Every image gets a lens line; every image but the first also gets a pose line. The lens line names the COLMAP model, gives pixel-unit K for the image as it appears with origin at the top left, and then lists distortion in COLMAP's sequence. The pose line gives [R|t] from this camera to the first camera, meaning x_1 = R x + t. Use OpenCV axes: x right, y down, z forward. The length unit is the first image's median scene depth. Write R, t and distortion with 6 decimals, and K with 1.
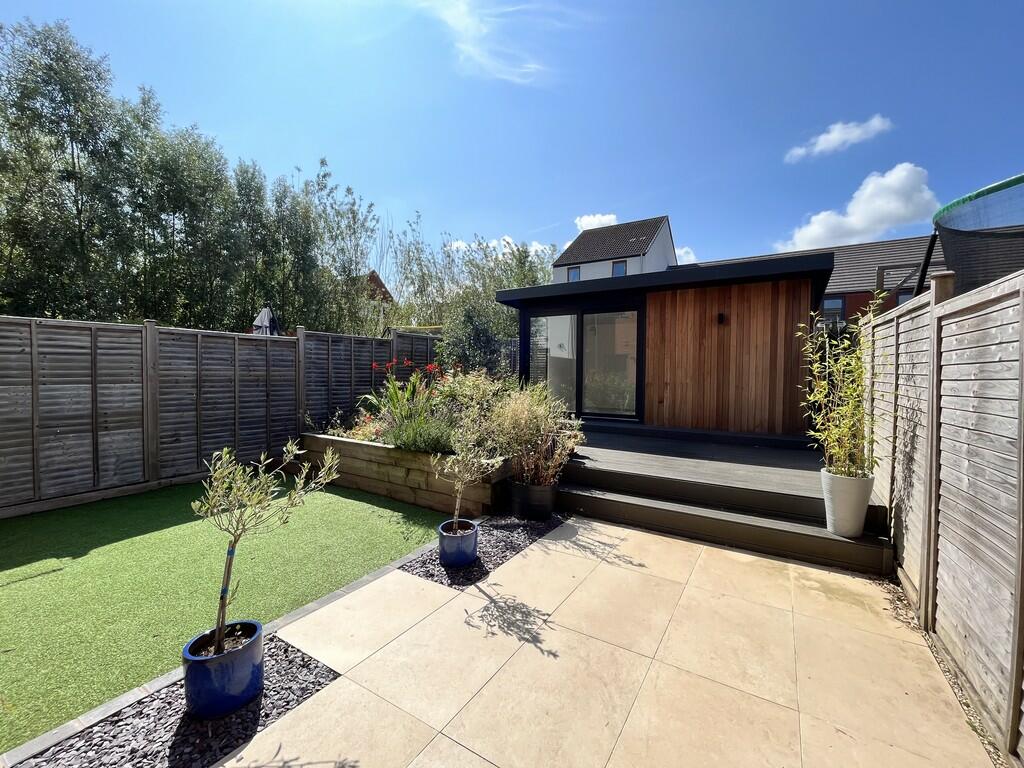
lens RADIAL K [[419.0, 0, 510.9], [0, 419.0, 376.8], [0, 0, 1]] dist [-0.003224, 0.000119]
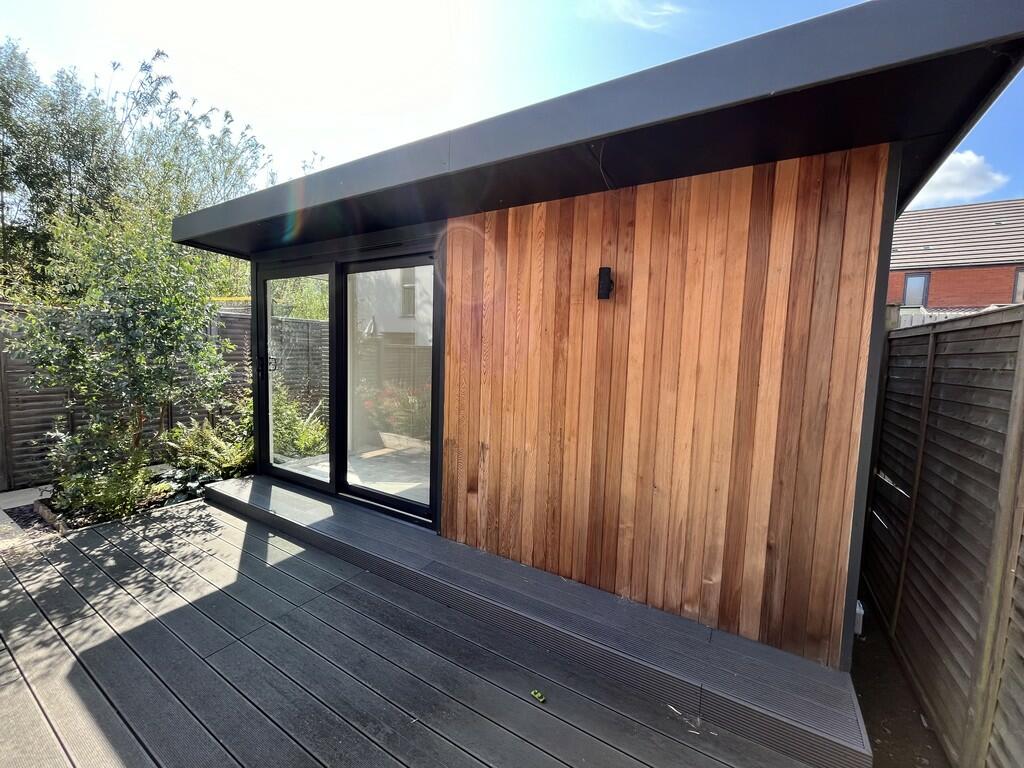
lens RADIAL K [[419.0, 0, 505.6], [0, 419.0, 377.9], [0, 0, 1]] dist [-0.003224, 0.000119]
pose [[0.999493, 0.018859, 0.025640, 0.487162], [-0.020319, 0.998114, 0.057924, -0.093318], [-0.024499, -0.058415, 0.997992, 0.768815]]
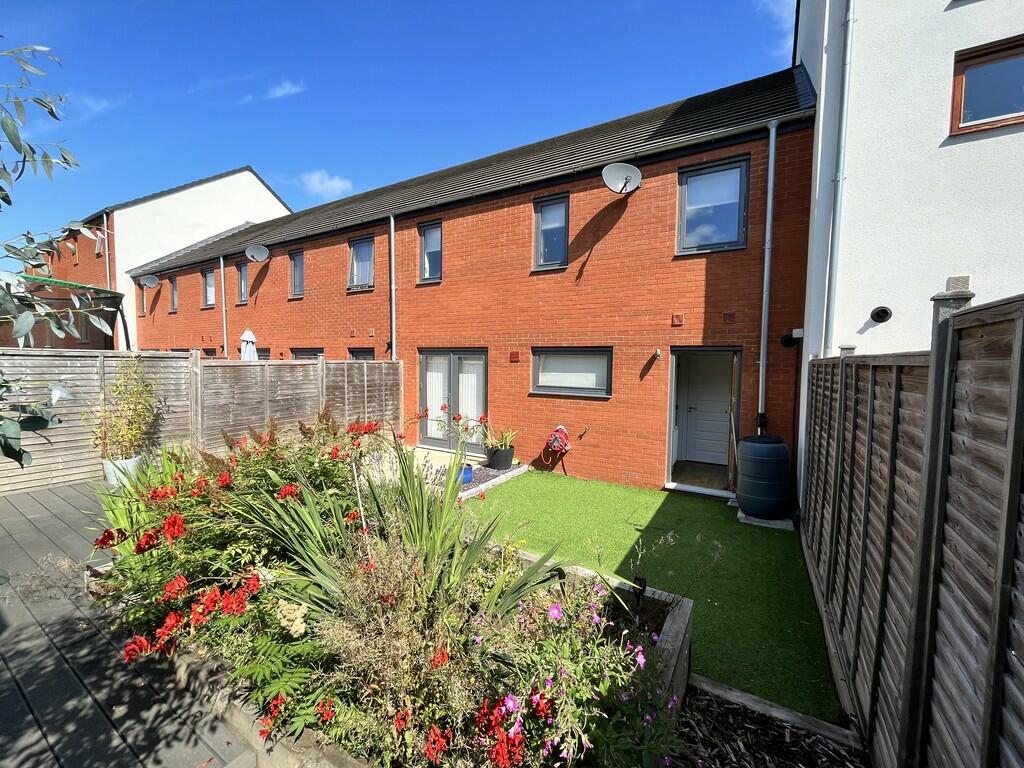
lens RADIAL K [[419.0, 0, 510.2], [0, 419.0, 381.2], [0, 0, 1]] dist [-0.003224, 0.000119]
pose [[-0.999522, -0.020904, -0.022771, -0.341087], [-0.022395, 0.997482, 0.067287, -0.106781], [0.021307, 0.067764, -0.997474, 1.507659]]
